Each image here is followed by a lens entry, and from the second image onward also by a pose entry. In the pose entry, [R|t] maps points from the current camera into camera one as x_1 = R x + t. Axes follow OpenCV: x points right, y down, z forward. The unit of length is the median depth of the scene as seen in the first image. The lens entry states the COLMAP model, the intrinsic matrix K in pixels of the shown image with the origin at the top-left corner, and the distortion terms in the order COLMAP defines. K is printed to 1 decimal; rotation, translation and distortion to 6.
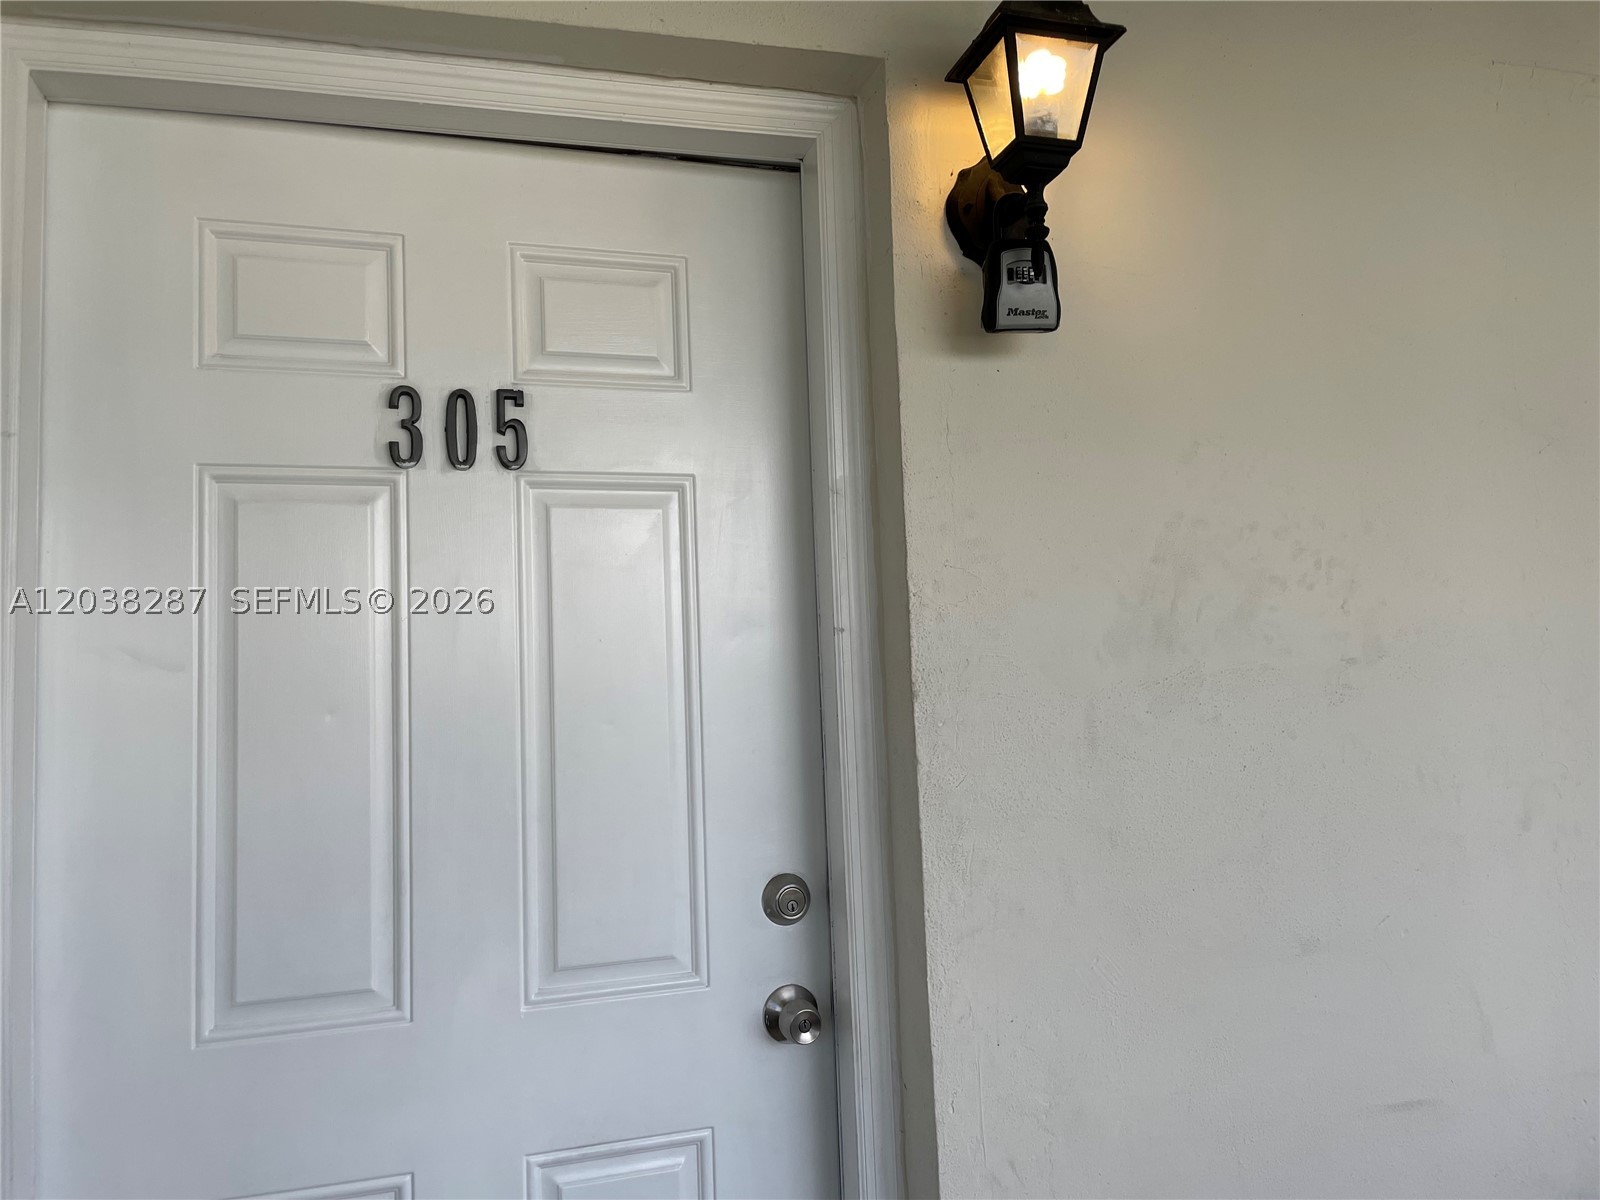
lens RADIAL K [[1209.7, 0, 793.1], [0, 1209.7, 594.7], [0, 0, 1]] dist [0.080450, -0.114803]
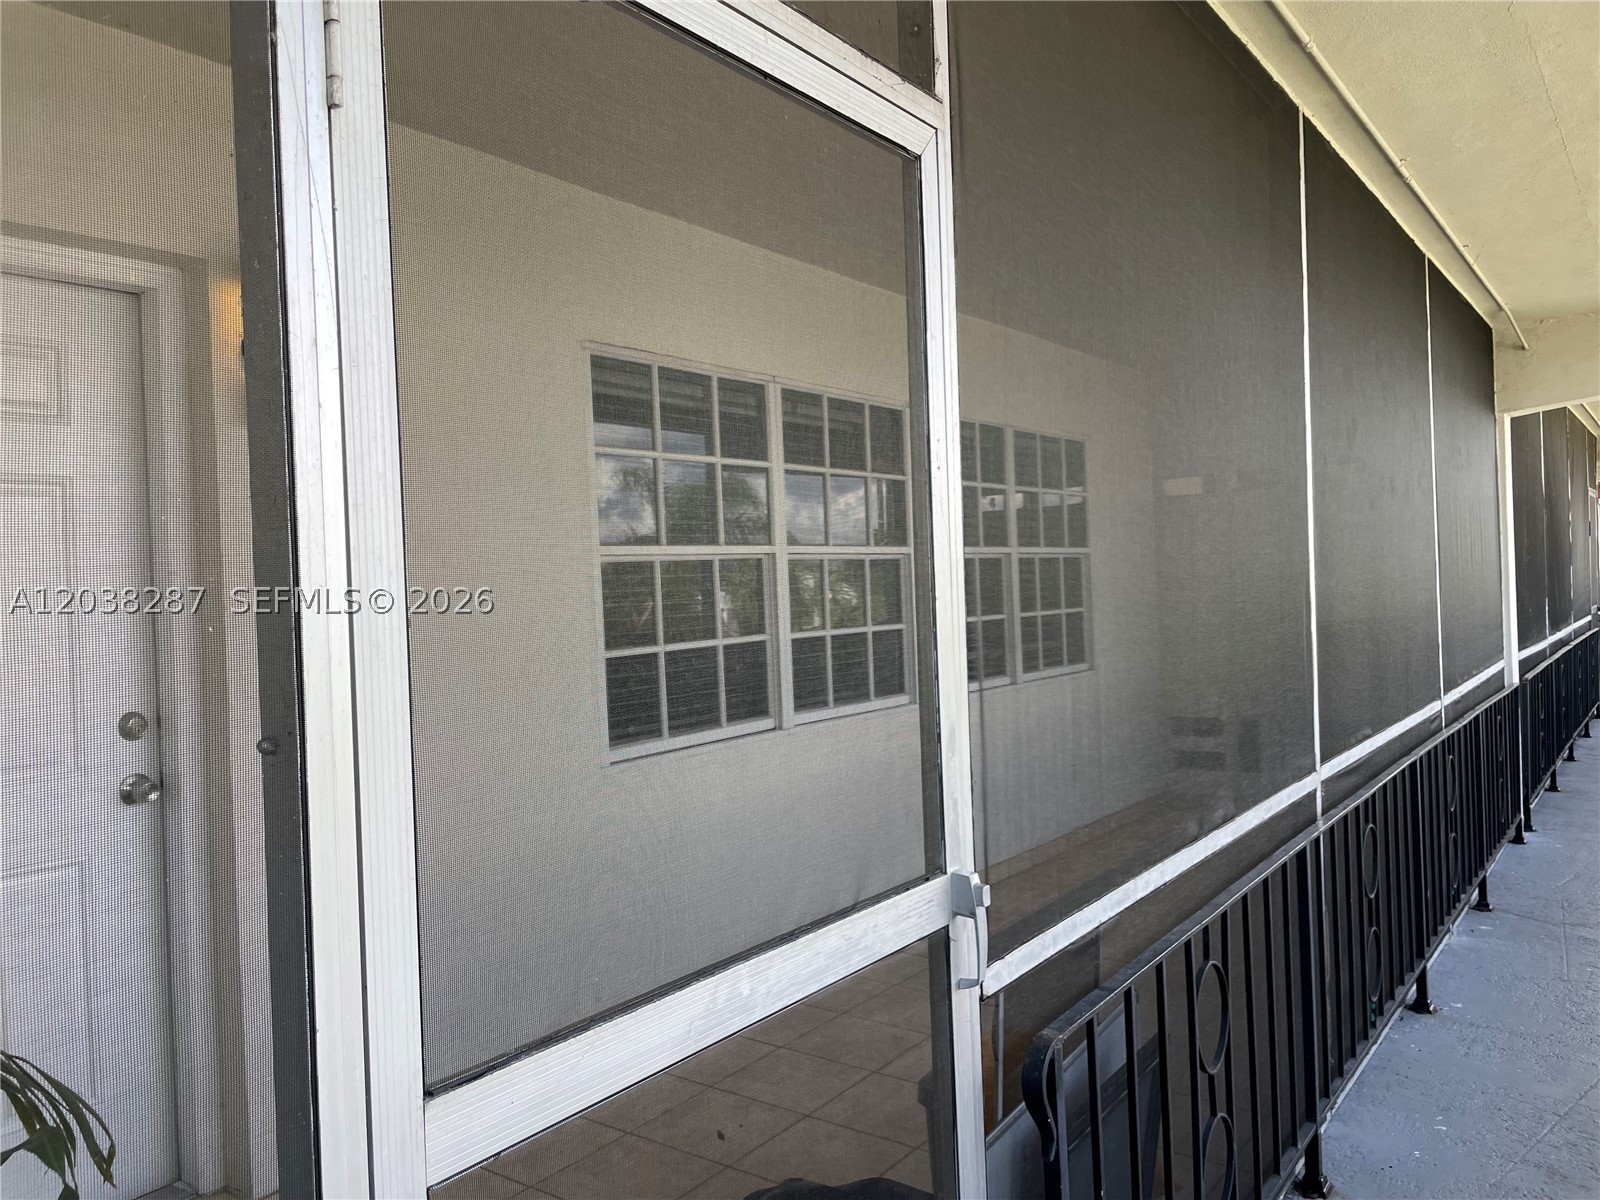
lens RADIAL K [[1209.7, 0, 783.7], [0, 1209.7, 600.1], [0, 0, 1]] dist [0.080450, -0.114803]
pose [[0.803255, 0.001460, 0.595633, -0.313911], [-0.036564, 0.998232, 0.046861, -0.046924], [-0.594511, -0.059420, 0.801889, -0.976273]]
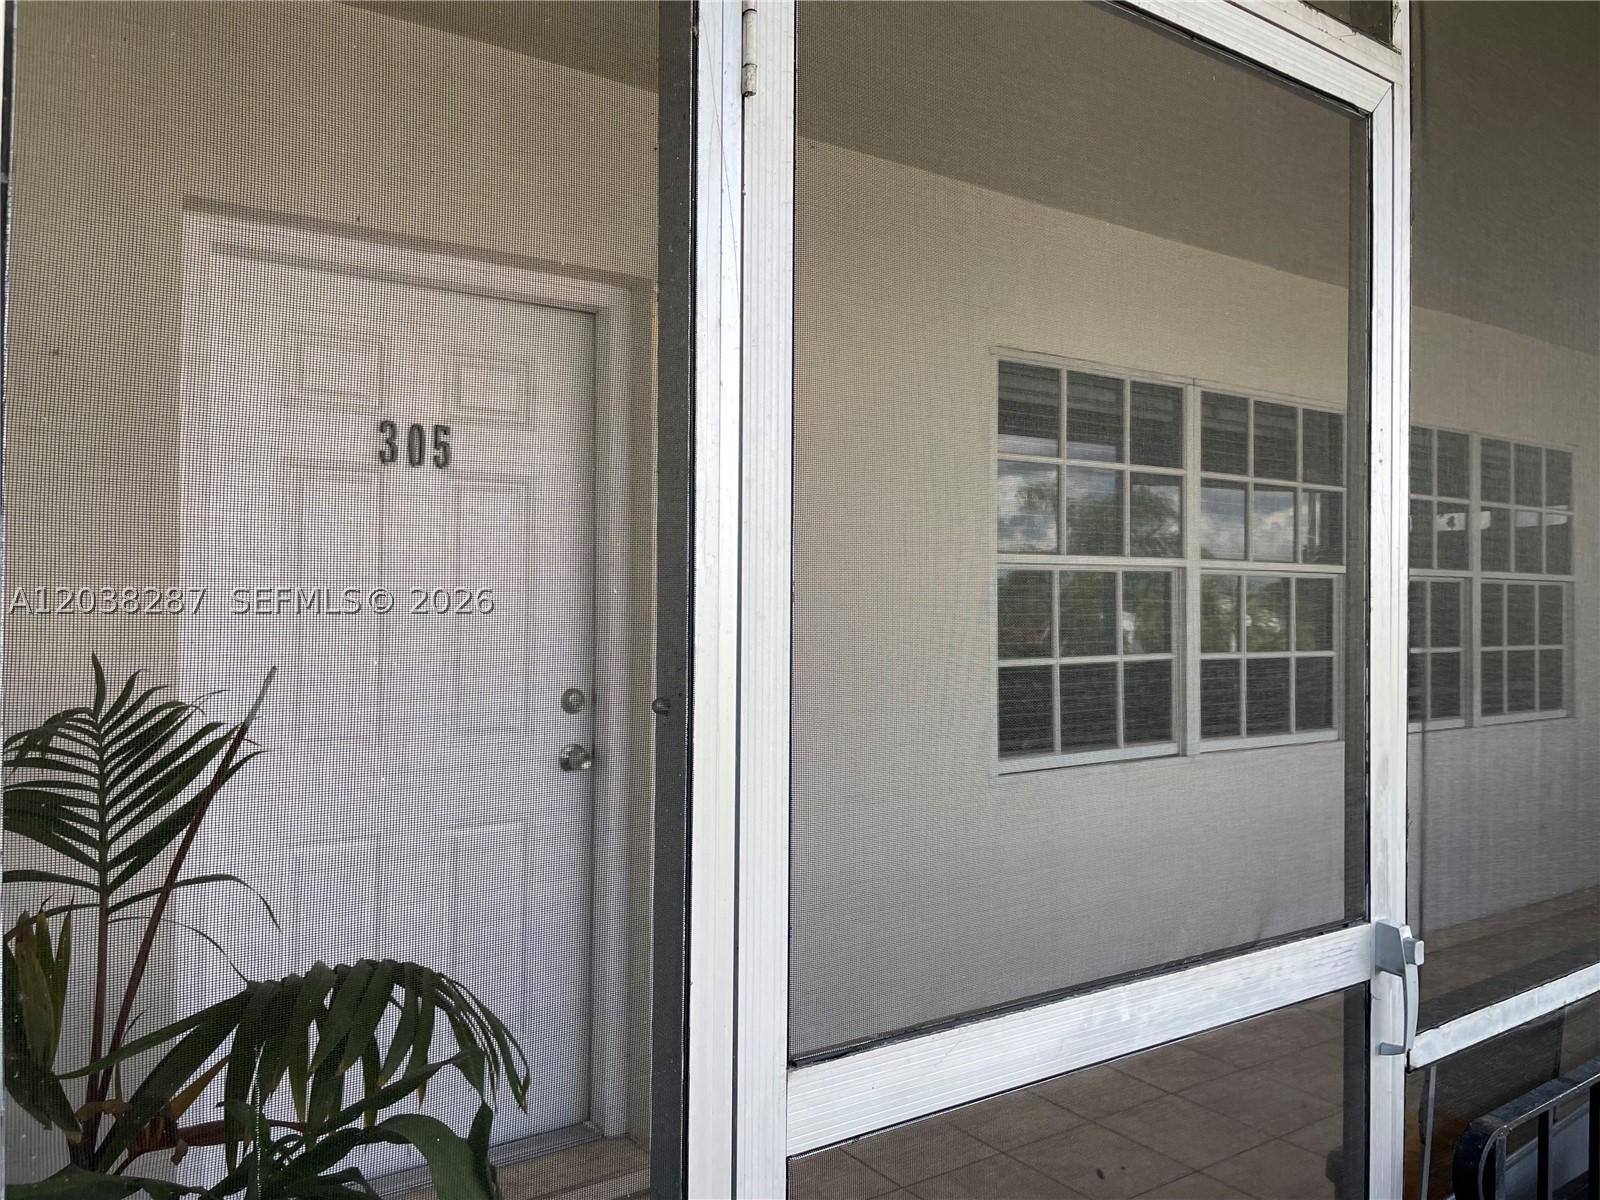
lens RADIAL K [[1209.7, 0, 798.8], [0, 1209.7, 603.3], [0, 0, 1]] dist [0.080450, -0.114803]
pose [[0.947685, 0.046041, 0.315868, -0.292623], [-0.065424, 0.996552, 0.051030, -0.027878], [-0.312430, -0.069026, 0.947430, -0.962691]]
